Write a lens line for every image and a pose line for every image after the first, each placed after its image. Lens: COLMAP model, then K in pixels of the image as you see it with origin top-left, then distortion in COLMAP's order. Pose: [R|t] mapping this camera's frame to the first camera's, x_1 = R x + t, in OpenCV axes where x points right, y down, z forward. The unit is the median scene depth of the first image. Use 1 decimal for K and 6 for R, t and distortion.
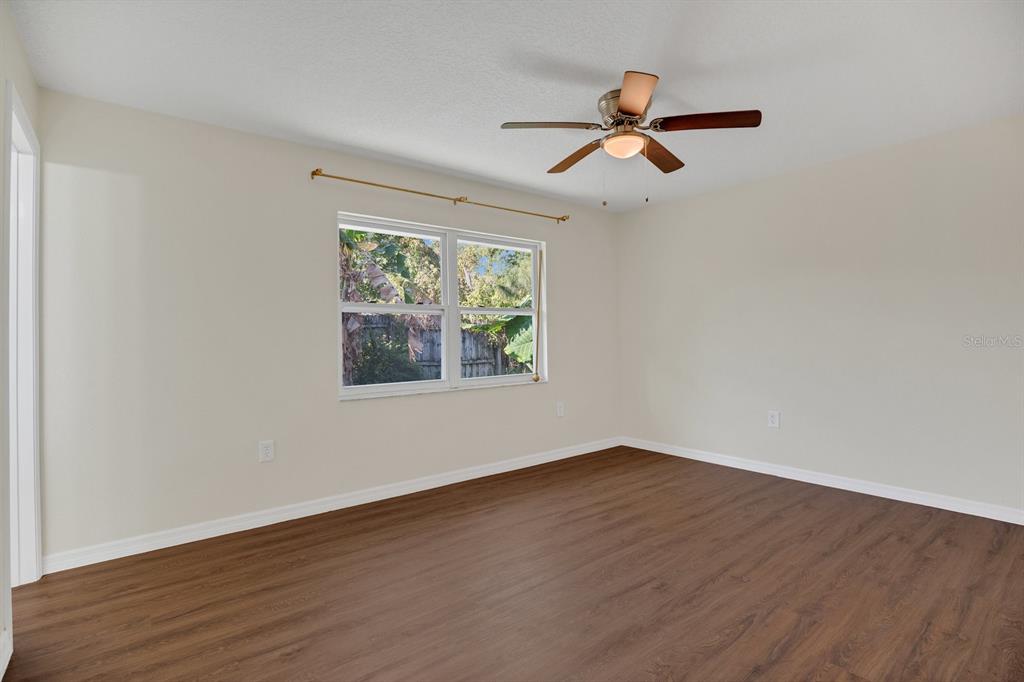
lens RADIAL K [[481.1, 0, 514.6], [0, 481.1, 345.3], [0, 0, 1]] dist [-0.027157, 0.001570]
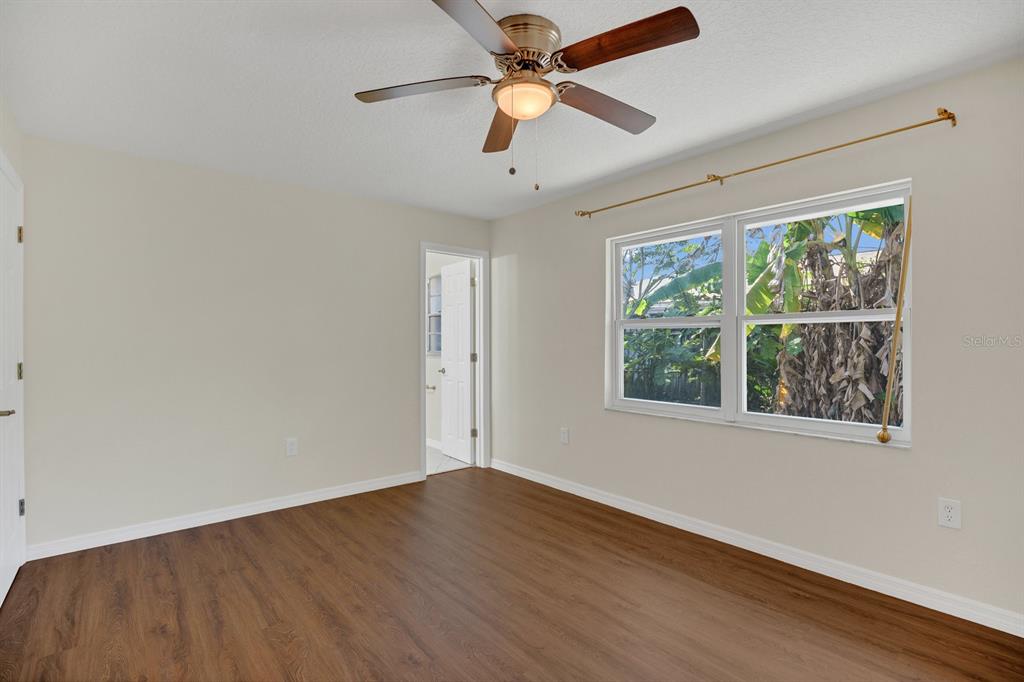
lens RADIAL K [[481.1, 0, 514.6], [0, 481.1, 345.3], [0, 0, 1]] dist [-0.027157, 0.001570]
pose [[0.034075, 0.018221, -0.999253, 0.812496], [-0.013663, 0.999749, 0.017764, -0.052225], [0.999326, 0.013047, 0.034315, 0.809744]]
